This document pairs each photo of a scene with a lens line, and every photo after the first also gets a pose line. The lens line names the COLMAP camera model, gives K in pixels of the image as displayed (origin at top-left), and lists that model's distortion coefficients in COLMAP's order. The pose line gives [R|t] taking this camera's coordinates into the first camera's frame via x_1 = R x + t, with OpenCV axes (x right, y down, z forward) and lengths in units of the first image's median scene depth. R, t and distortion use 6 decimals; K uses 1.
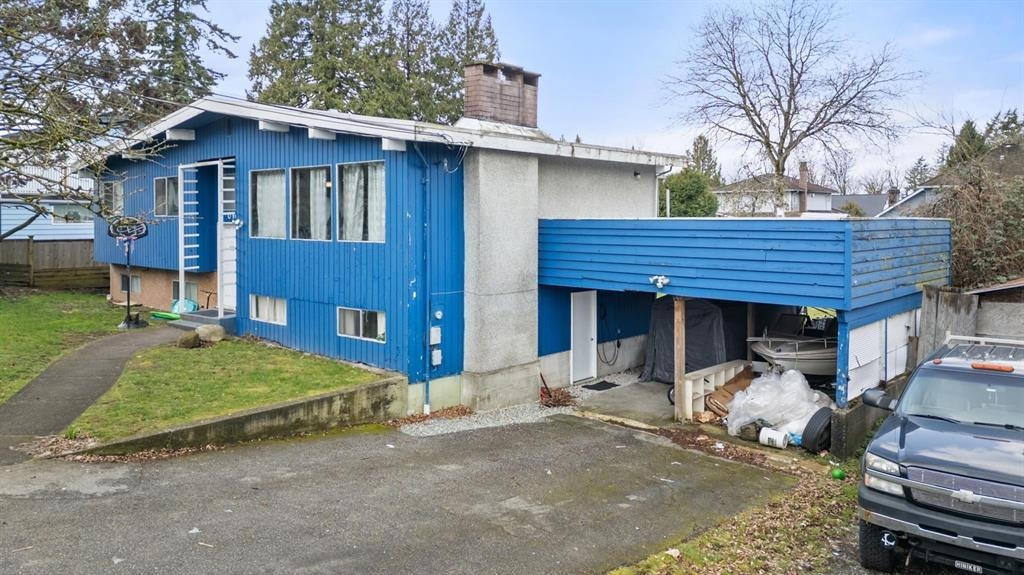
lens RADIAL K [[712.5, 0, 512.0], [0, 712.5, 287.5], [0, 0, 1]] dist [0.006831, 0.001054]
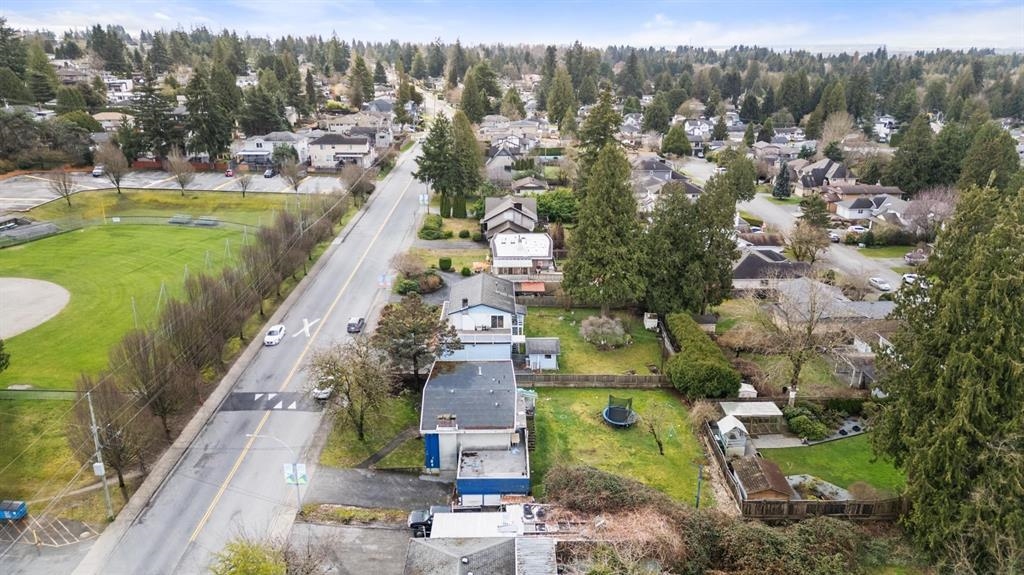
lens RADIAL K [[712.5, 0, 512.0], [0, 712.5, 287.5], [0, 0, 1]] dist [0.006831, 0.001054]
pose [[0.673257, 0.237045, -0.700382, 3.850041], [-0.056146, 0.960874, 0.271237, -2.754925], [0.737274, -0.143289, 0.660224, -1.981606]]
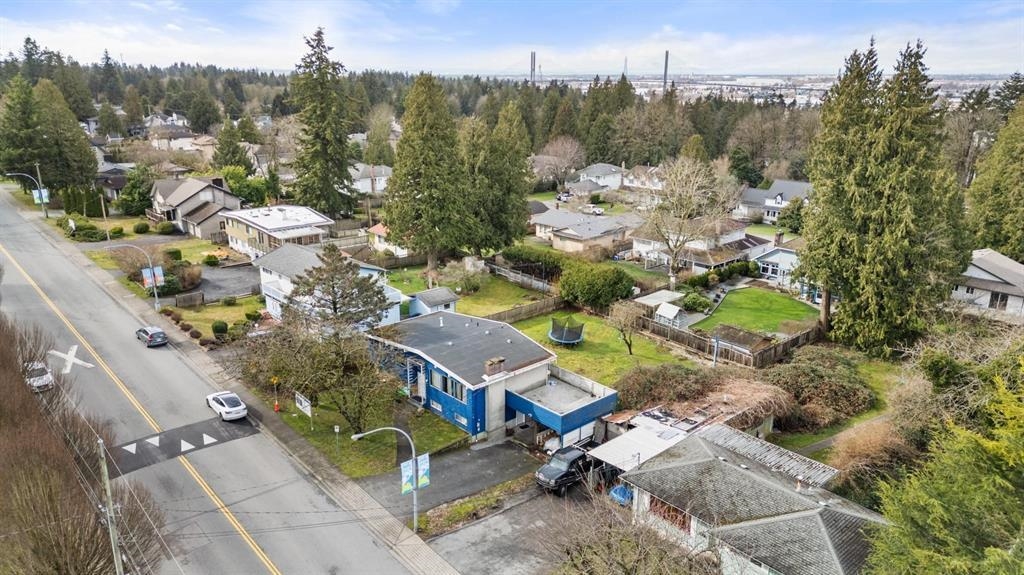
lens RADIAL K [[712.5, 0, 512.0], [0, 712.5, 287.5], [0, 0, 1]] dist [0.006831, 0.001054]
pose [[0.994903, 0.038521, -0.093187, 0.474471], [-0.017519, 0.976131, 0.216475, -1.716296], [0.099302, -0.213739, 0.971831, -3.064999]]
